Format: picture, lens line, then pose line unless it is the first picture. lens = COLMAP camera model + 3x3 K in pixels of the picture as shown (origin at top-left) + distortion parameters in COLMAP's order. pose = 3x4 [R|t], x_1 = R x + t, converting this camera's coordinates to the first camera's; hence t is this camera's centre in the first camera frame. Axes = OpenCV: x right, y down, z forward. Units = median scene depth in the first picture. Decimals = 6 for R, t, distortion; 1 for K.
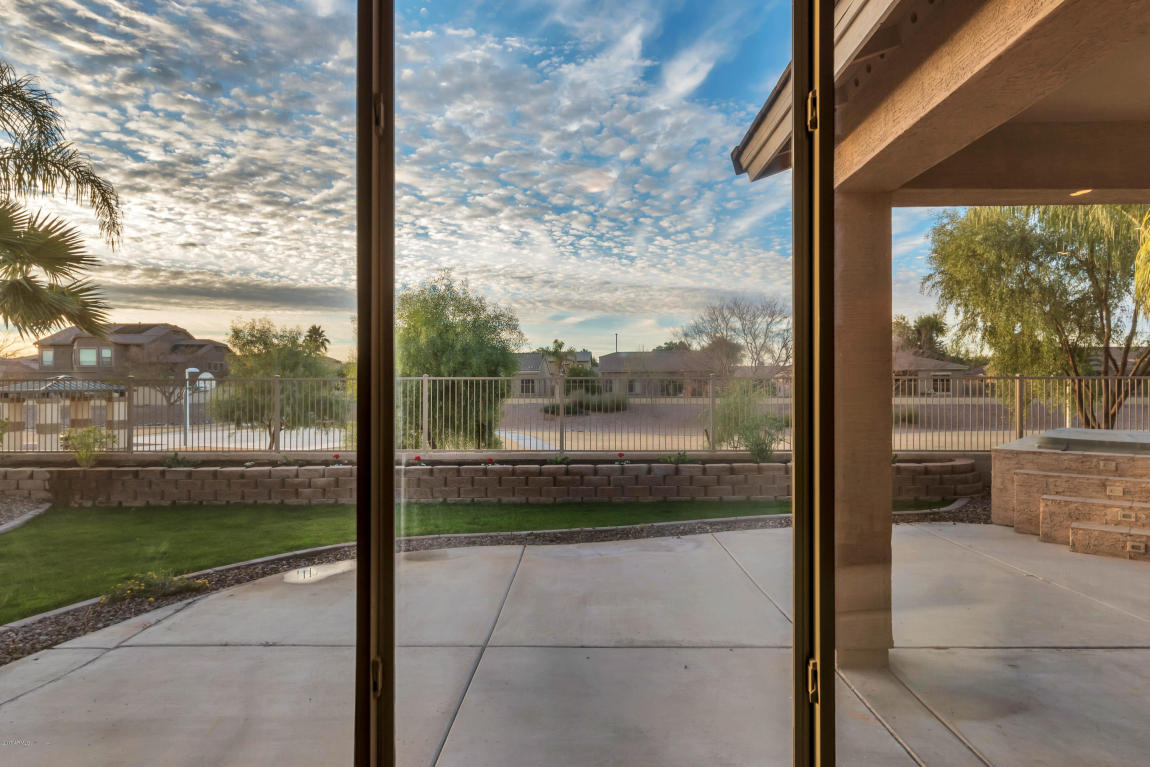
lens RADIAL K [[649.4, 0, 575.0], [0, 649.4, 383.5], [0, 0, 1]] dist [0.000211, 0.000682]
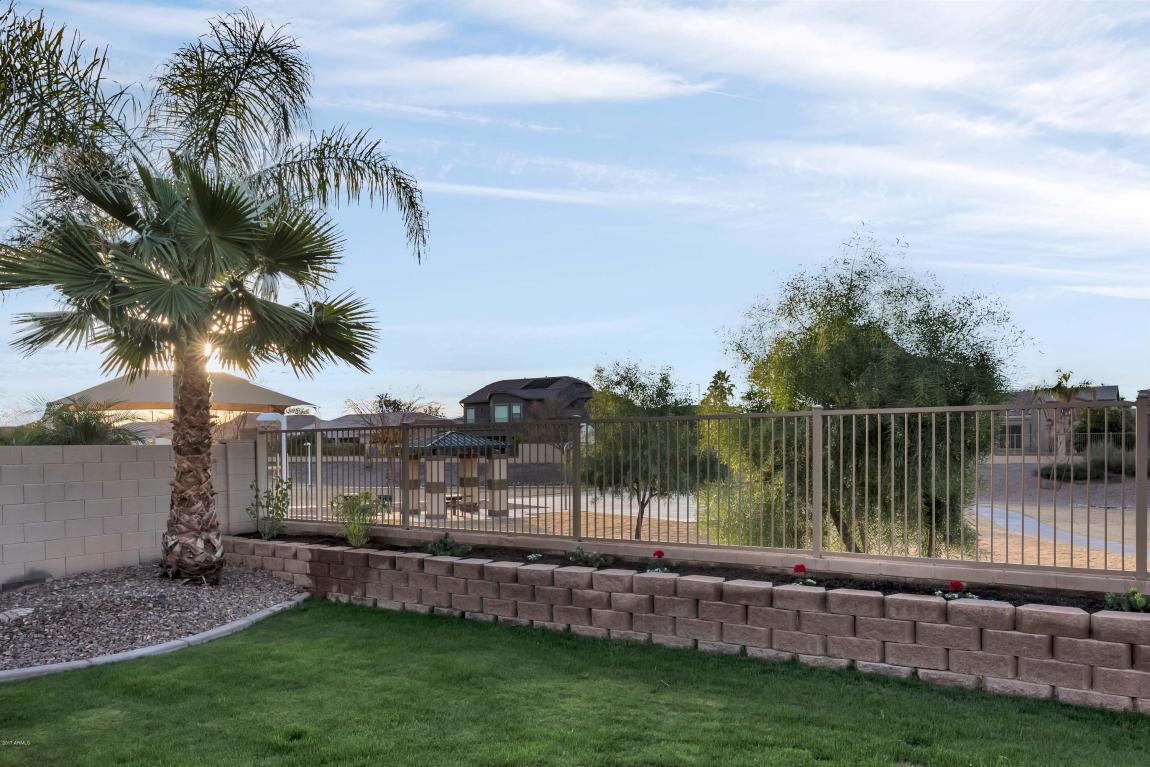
lens RADIAL K [[793.8, 0, 575.0], [0, 793.8, 450.4], [0, 0, 1]] dist [0.001638, -0.003516]
pose [[0.840612, -0.004535, -0.541619, -0.049728], [0.012814, 0.999852, 0.011517, 0.012089], [0.541487, -0.016622, 0.840545, 0.363575]]
